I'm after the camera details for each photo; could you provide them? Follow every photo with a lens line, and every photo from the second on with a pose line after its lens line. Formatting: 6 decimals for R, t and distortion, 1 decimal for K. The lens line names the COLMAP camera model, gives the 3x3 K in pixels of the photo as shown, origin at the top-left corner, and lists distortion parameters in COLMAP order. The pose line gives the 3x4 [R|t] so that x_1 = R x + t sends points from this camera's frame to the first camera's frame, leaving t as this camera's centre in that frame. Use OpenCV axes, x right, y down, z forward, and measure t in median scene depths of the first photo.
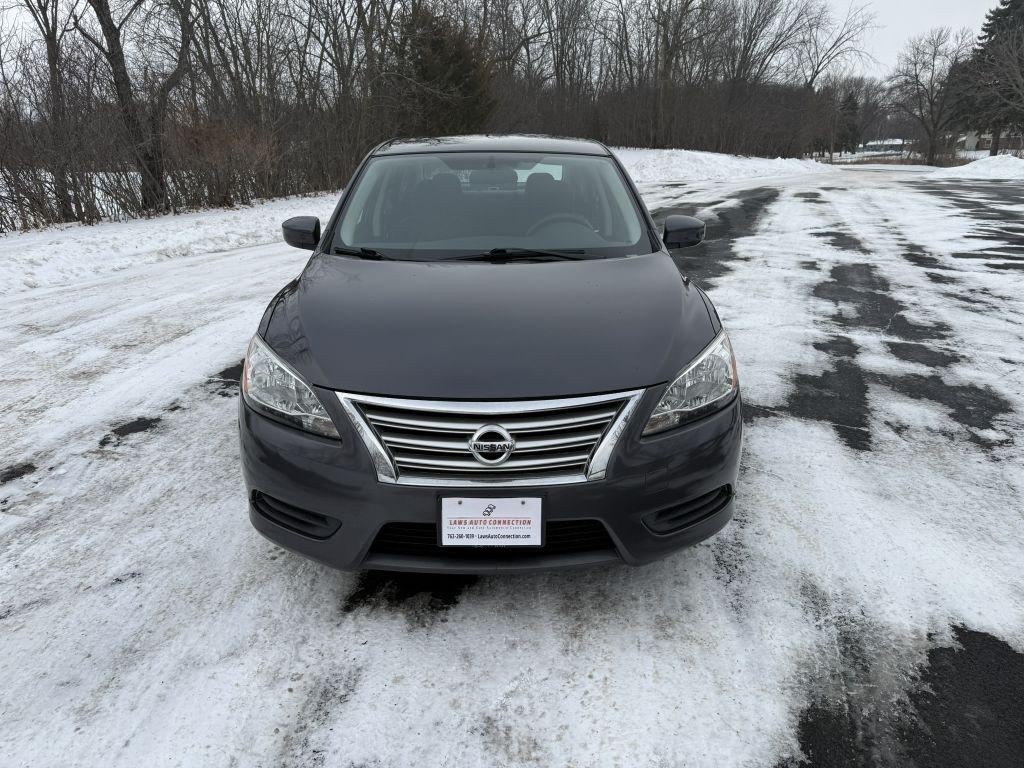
lens RADIAL K [[739.5, 0, 514.1], [0, 739.5, 364.5], [0, 0, 1]] dist [0.006888, -0.014738]
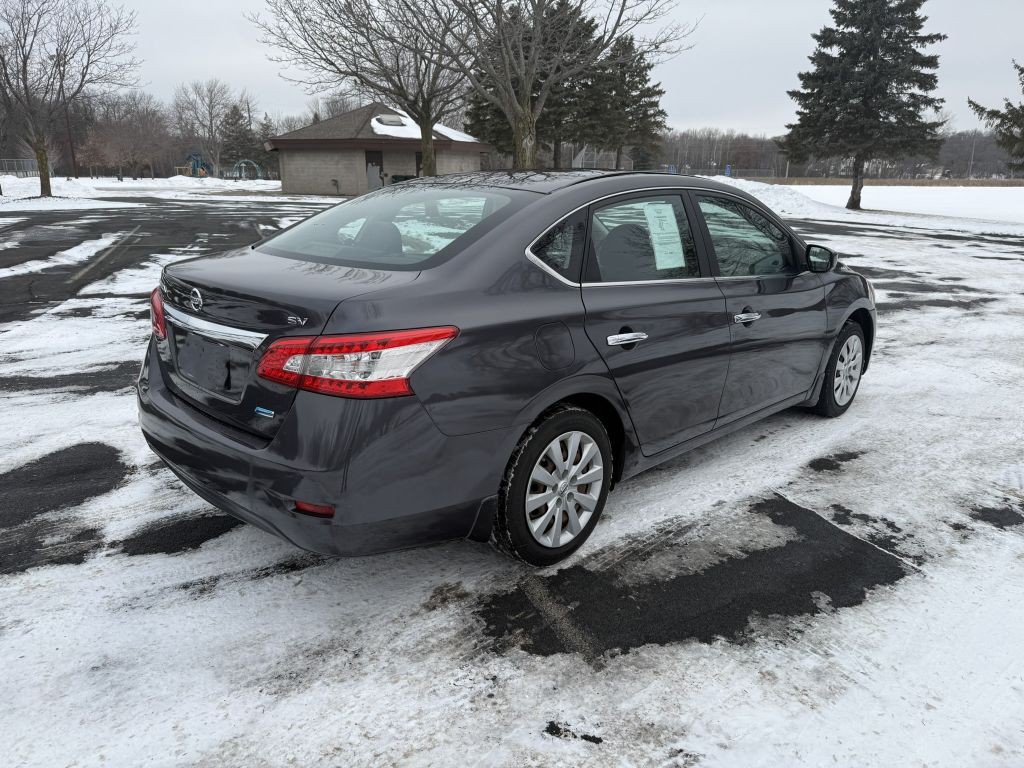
lens RADIAL K [[727.0, 0, 510.1], [0, 727.0, 383.1], [0, 0, 1]] dist [0.001727, -0.004497]
pose [[-0.695147, -0.195715, 0.691713, -1.256500], [0.189764, 0.878136, 0.439167, -0.977175], [-0.693369, 0.436548, -0.573294, 3.382109]]
